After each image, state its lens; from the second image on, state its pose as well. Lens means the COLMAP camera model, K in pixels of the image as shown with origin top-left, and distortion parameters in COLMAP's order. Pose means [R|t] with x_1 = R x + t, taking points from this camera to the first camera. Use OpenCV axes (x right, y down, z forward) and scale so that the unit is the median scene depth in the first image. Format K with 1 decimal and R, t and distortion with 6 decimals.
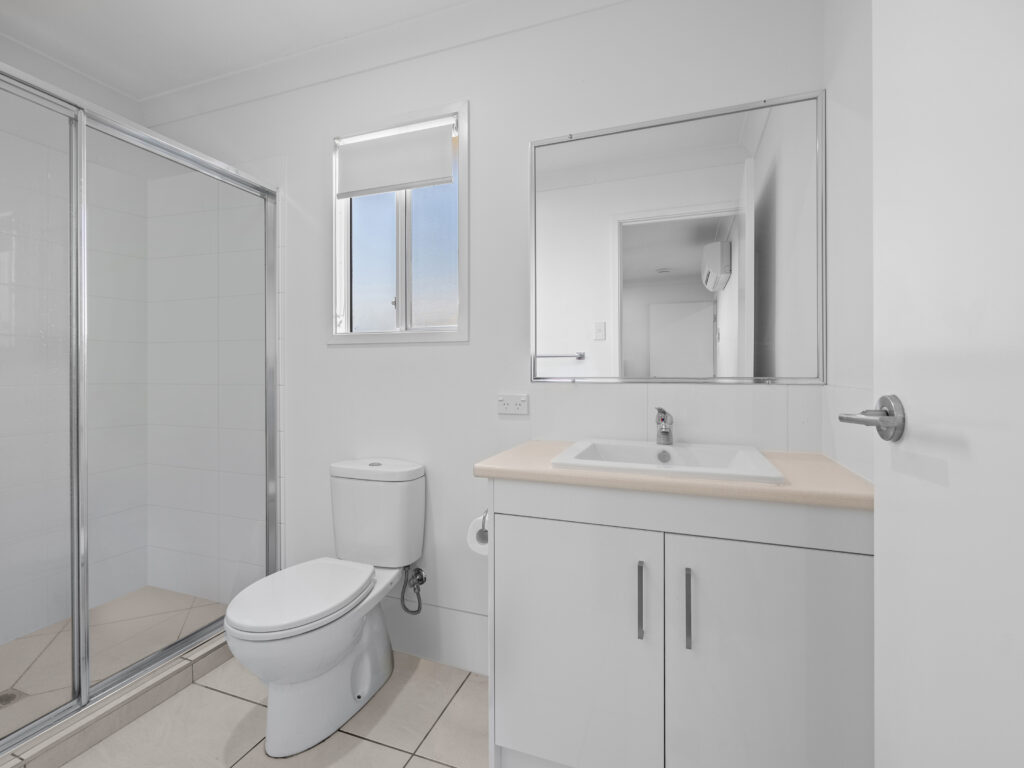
lens RADIAL K [[468.4, 0, 498.9], [0, 468.4, 382.2], [0, 0, 1]] dist [-0.026227, -0.000123]
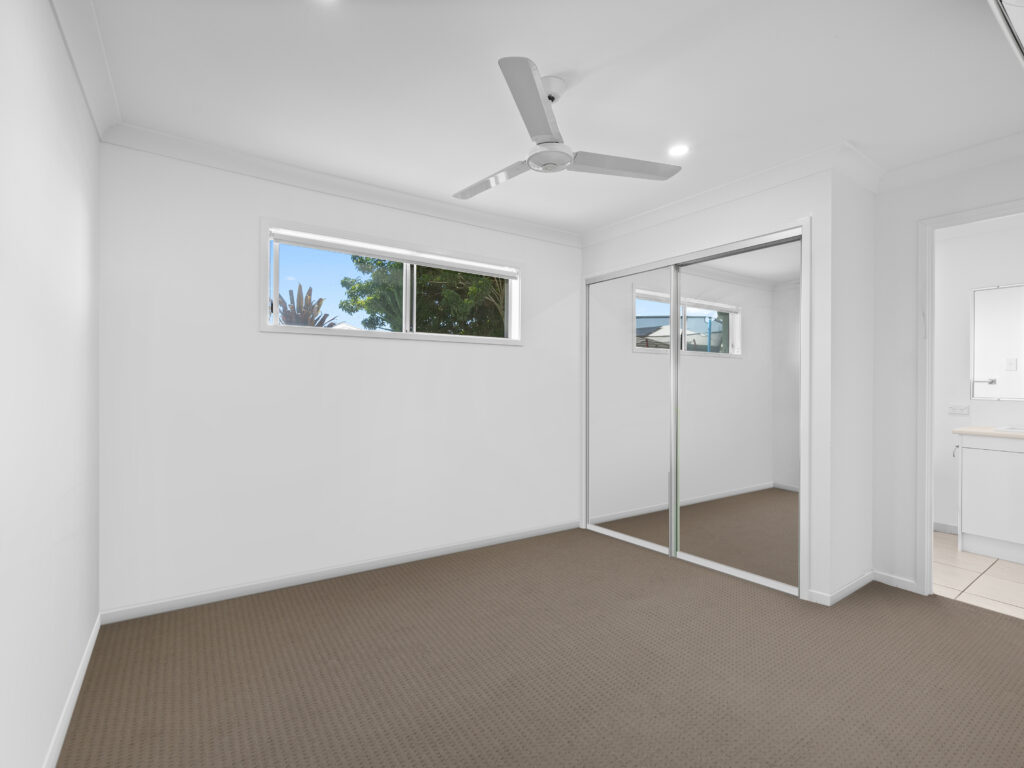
lens RADIAL K [[468.4, 0, 498.9], [0, 468.4, 382.2], [0, 0, 1]] dist [-0.026227, -0.000123]
pose [[0.812637, 0.010659, -0.582673, -0.476267], [-0.021938, 0.999684, -0.012309, -0.005744], [0.582357, 0.022786, 0.812614, -1.974802]]
